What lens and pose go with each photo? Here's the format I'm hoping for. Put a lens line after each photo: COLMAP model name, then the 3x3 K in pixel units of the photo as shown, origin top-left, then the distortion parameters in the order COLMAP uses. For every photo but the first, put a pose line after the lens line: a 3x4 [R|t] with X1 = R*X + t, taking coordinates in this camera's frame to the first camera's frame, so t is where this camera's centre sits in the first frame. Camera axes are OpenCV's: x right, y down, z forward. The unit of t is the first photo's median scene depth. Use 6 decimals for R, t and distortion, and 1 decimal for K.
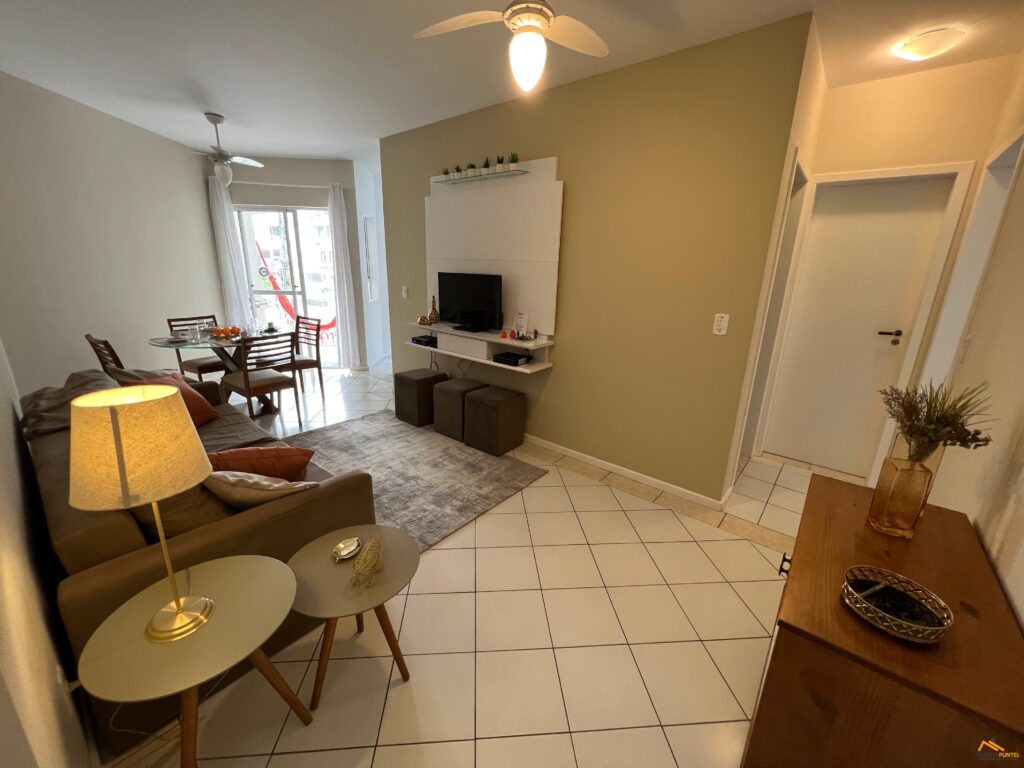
lens RADIAL K [[408.8, 0, 510.5], [0, 408.8, 382.7], [0, 0, 1]] dist [0.002205, -0.001069]
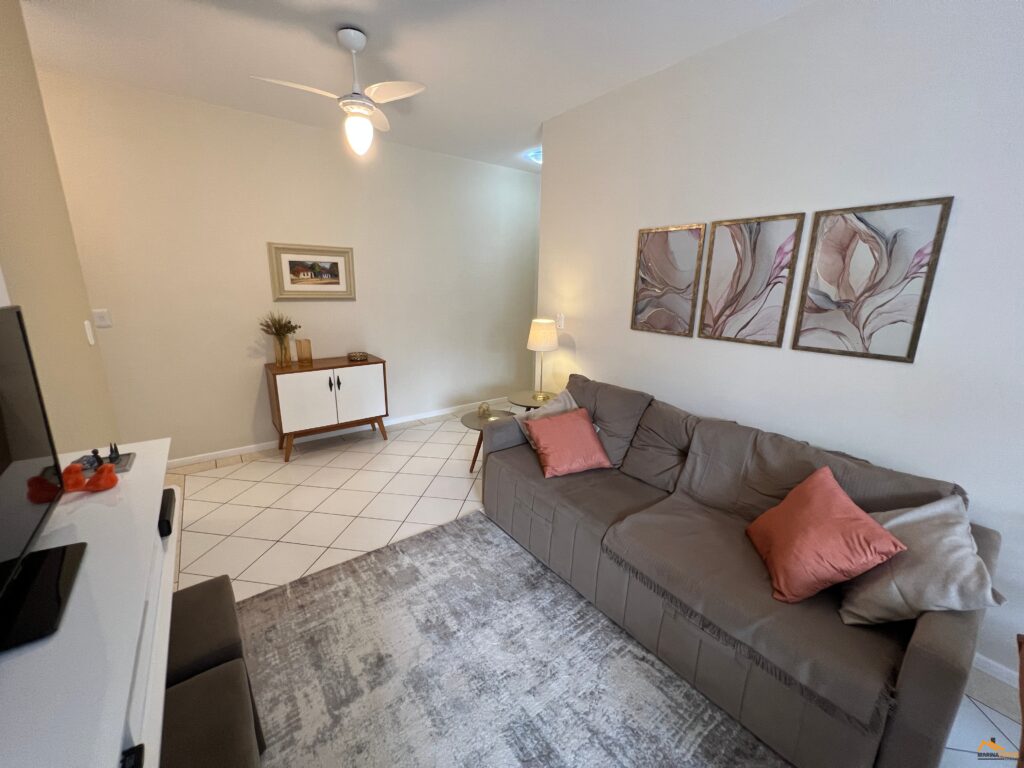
lens RADIAL K [[408.8, 0, 511.0], [0, 408.8, 381.4], [0, 0, 1]] dist [0.002205, -0.001069]
pose [[-0.971964, -0.097908, 0.213774, -0.397472], [0.021895, 0.867543, 0.496880, -0.341101], [-0.234107, 0.487630, -0.841077, 1.155493]]
